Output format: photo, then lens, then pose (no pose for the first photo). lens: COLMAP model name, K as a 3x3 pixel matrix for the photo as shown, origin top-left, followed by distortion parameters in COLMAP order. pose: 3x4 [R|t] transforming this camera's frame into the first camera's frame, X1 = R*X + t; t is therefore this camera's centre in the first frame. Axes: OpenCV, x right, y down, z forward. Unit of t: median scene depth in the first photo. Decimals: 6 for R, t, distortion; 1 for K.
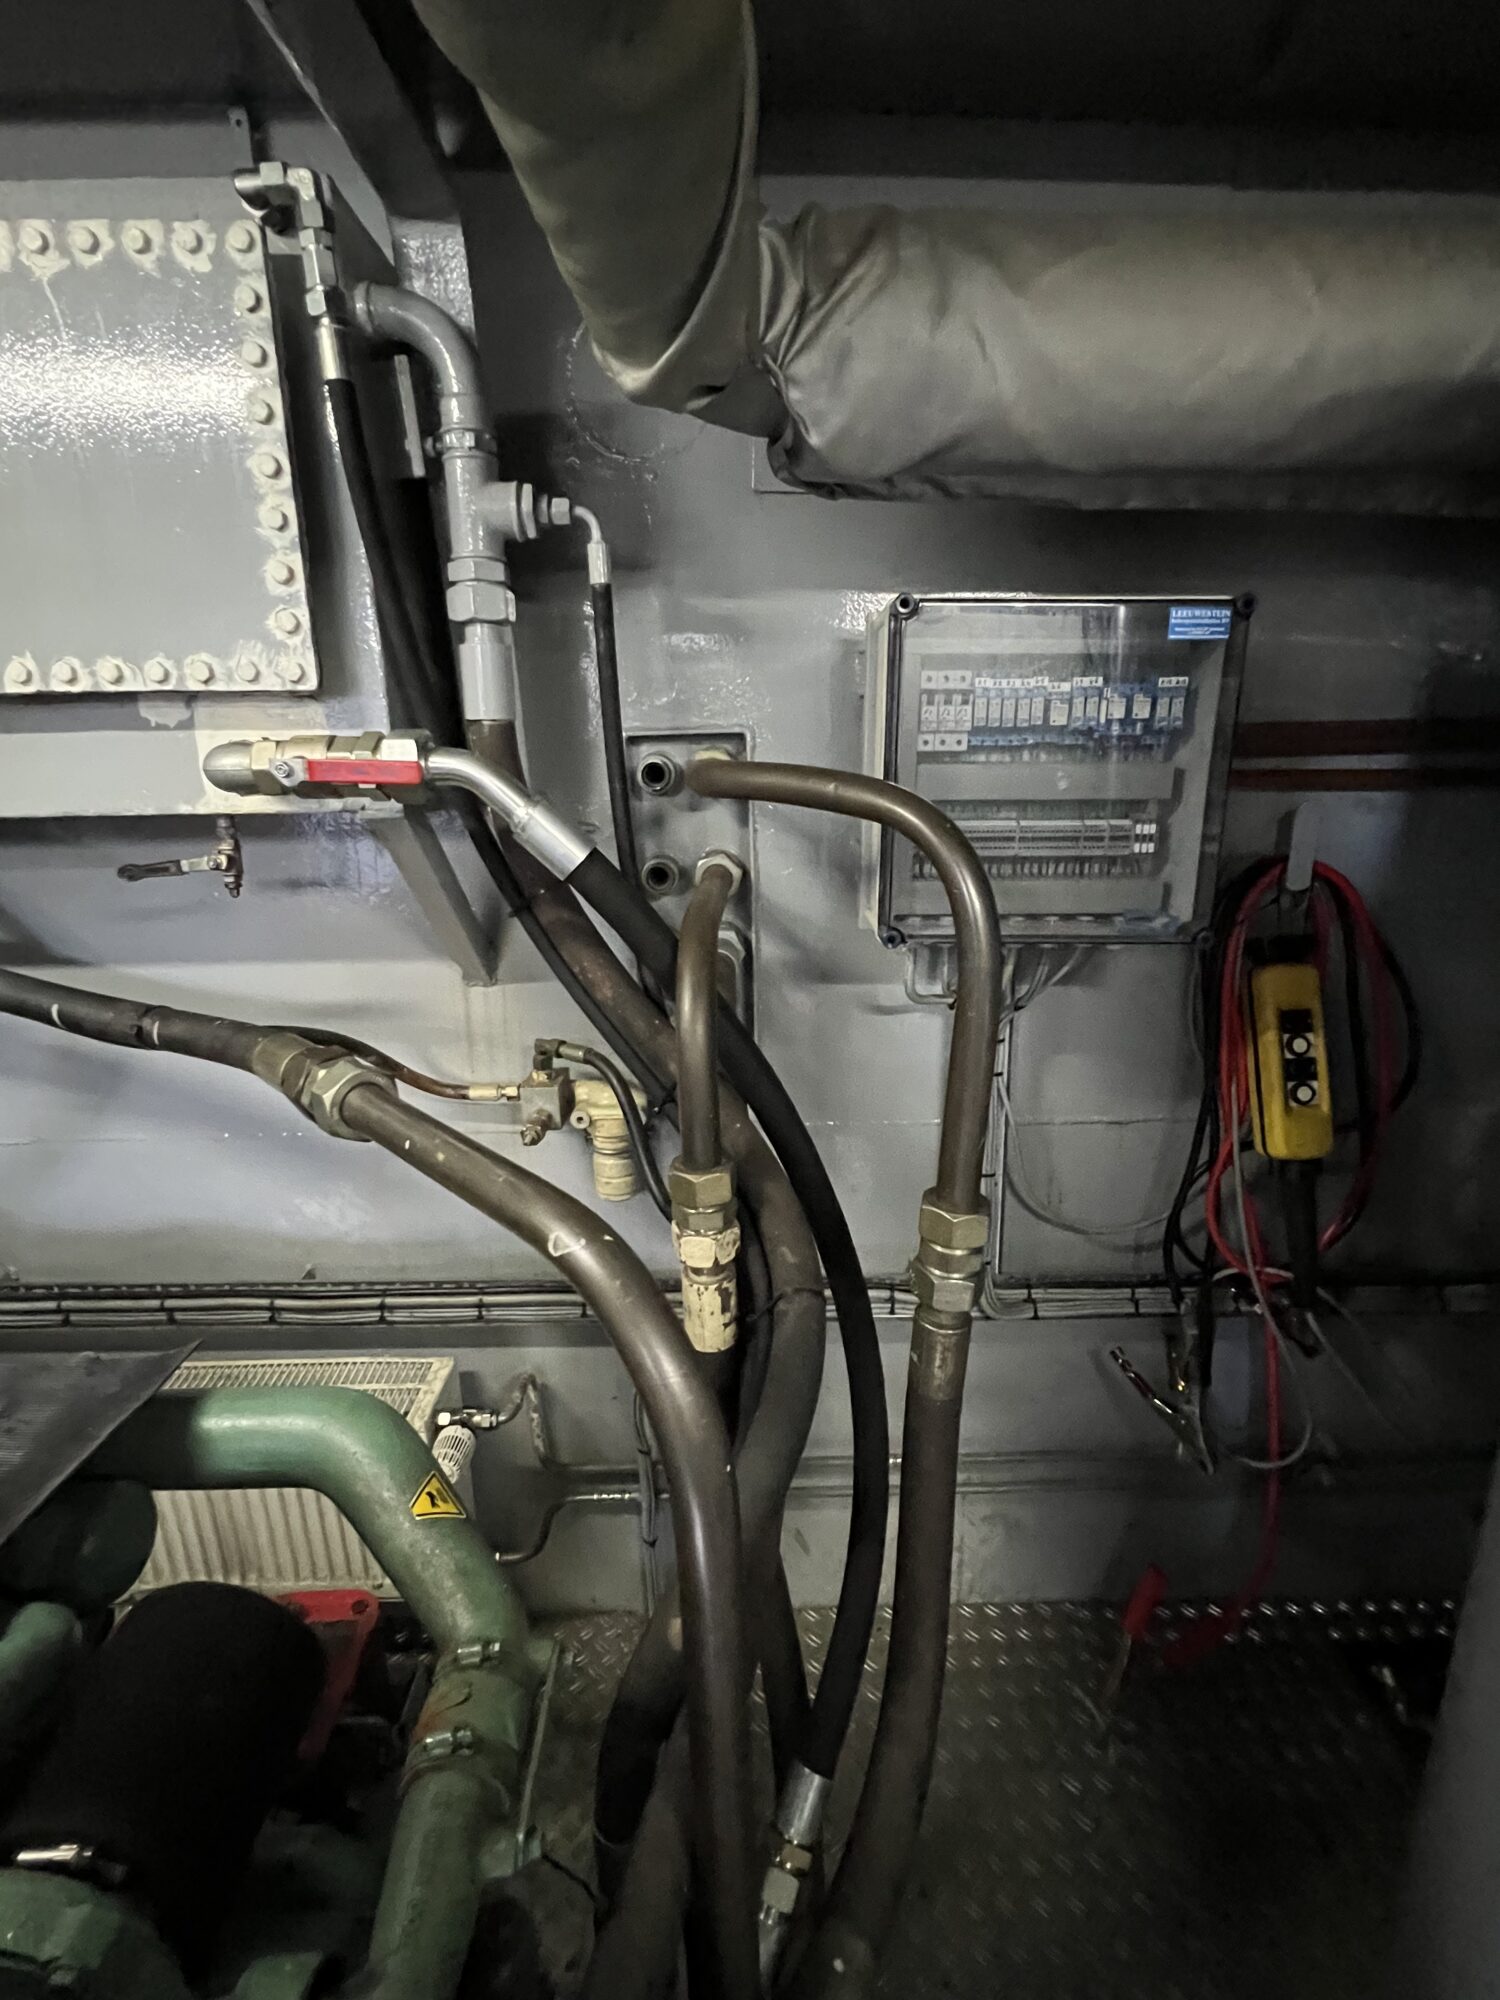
lens RADIAL K [[920.2, 0, 752.7], [0, 920.2, 1007.2], [0, 0, 1]] dist [-0.000802, -0.000574]
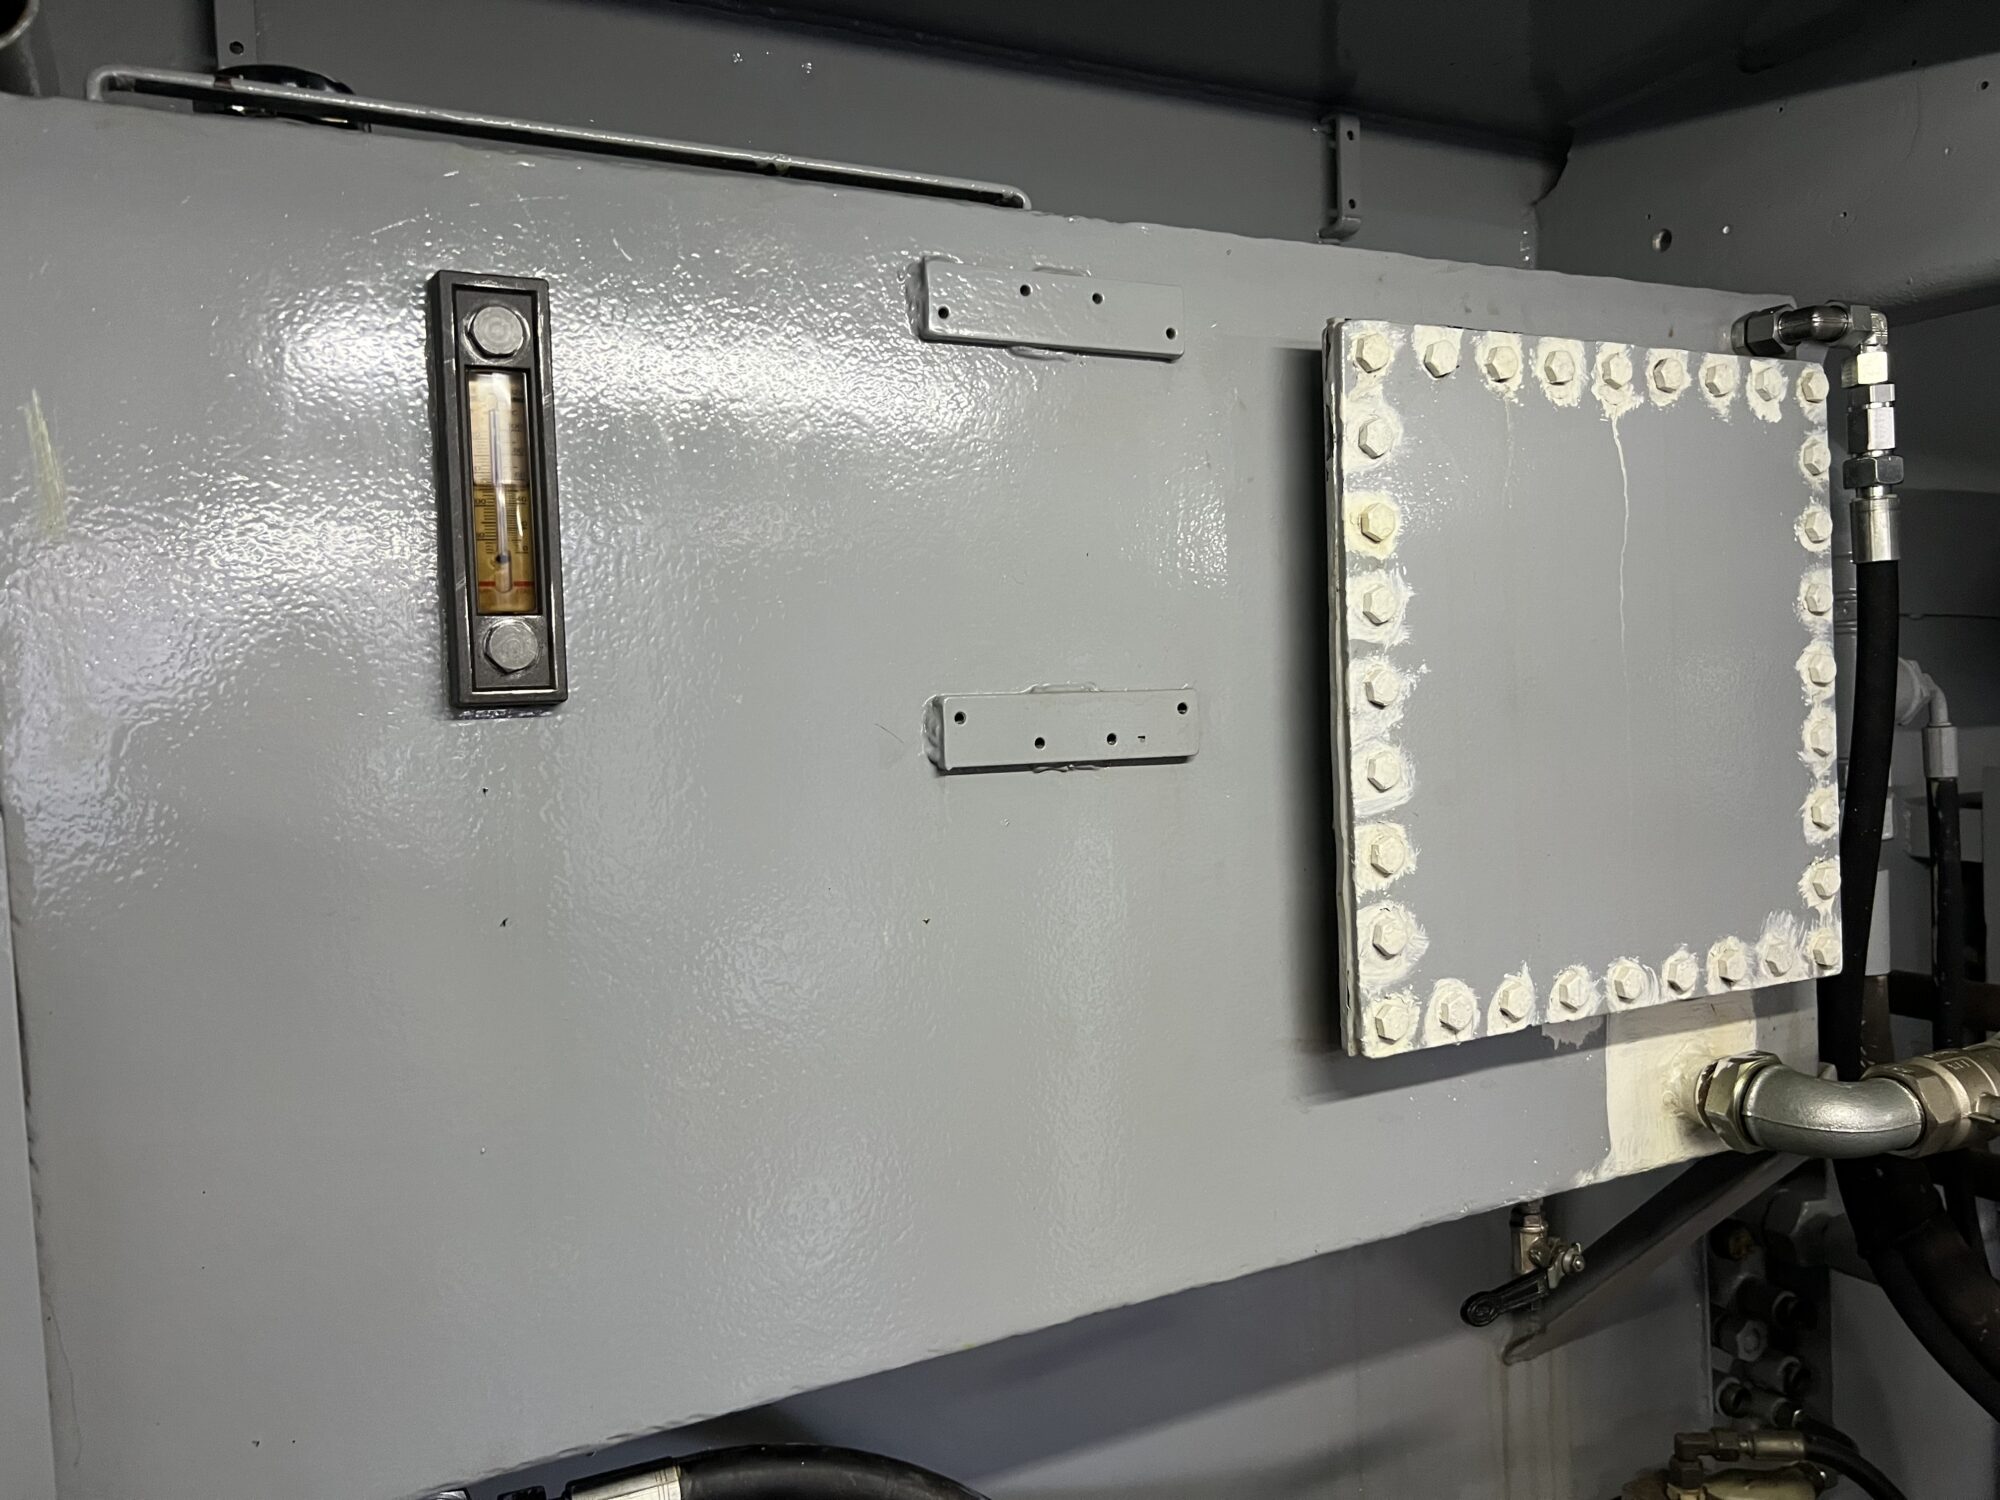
lens RADIAL K [[1523.5, 0, 1000.8], [0, 1523.5, 745.5], [0, 0, 1]] dist [0.009268, 0.002977]
pose [[0.898223, -0.038510, 0.437850, -1.557525], [0.145023, 0.966337, -0.212513, -0.377003], [-0.414927, 0.254382, 0.873571, 0.272529]]
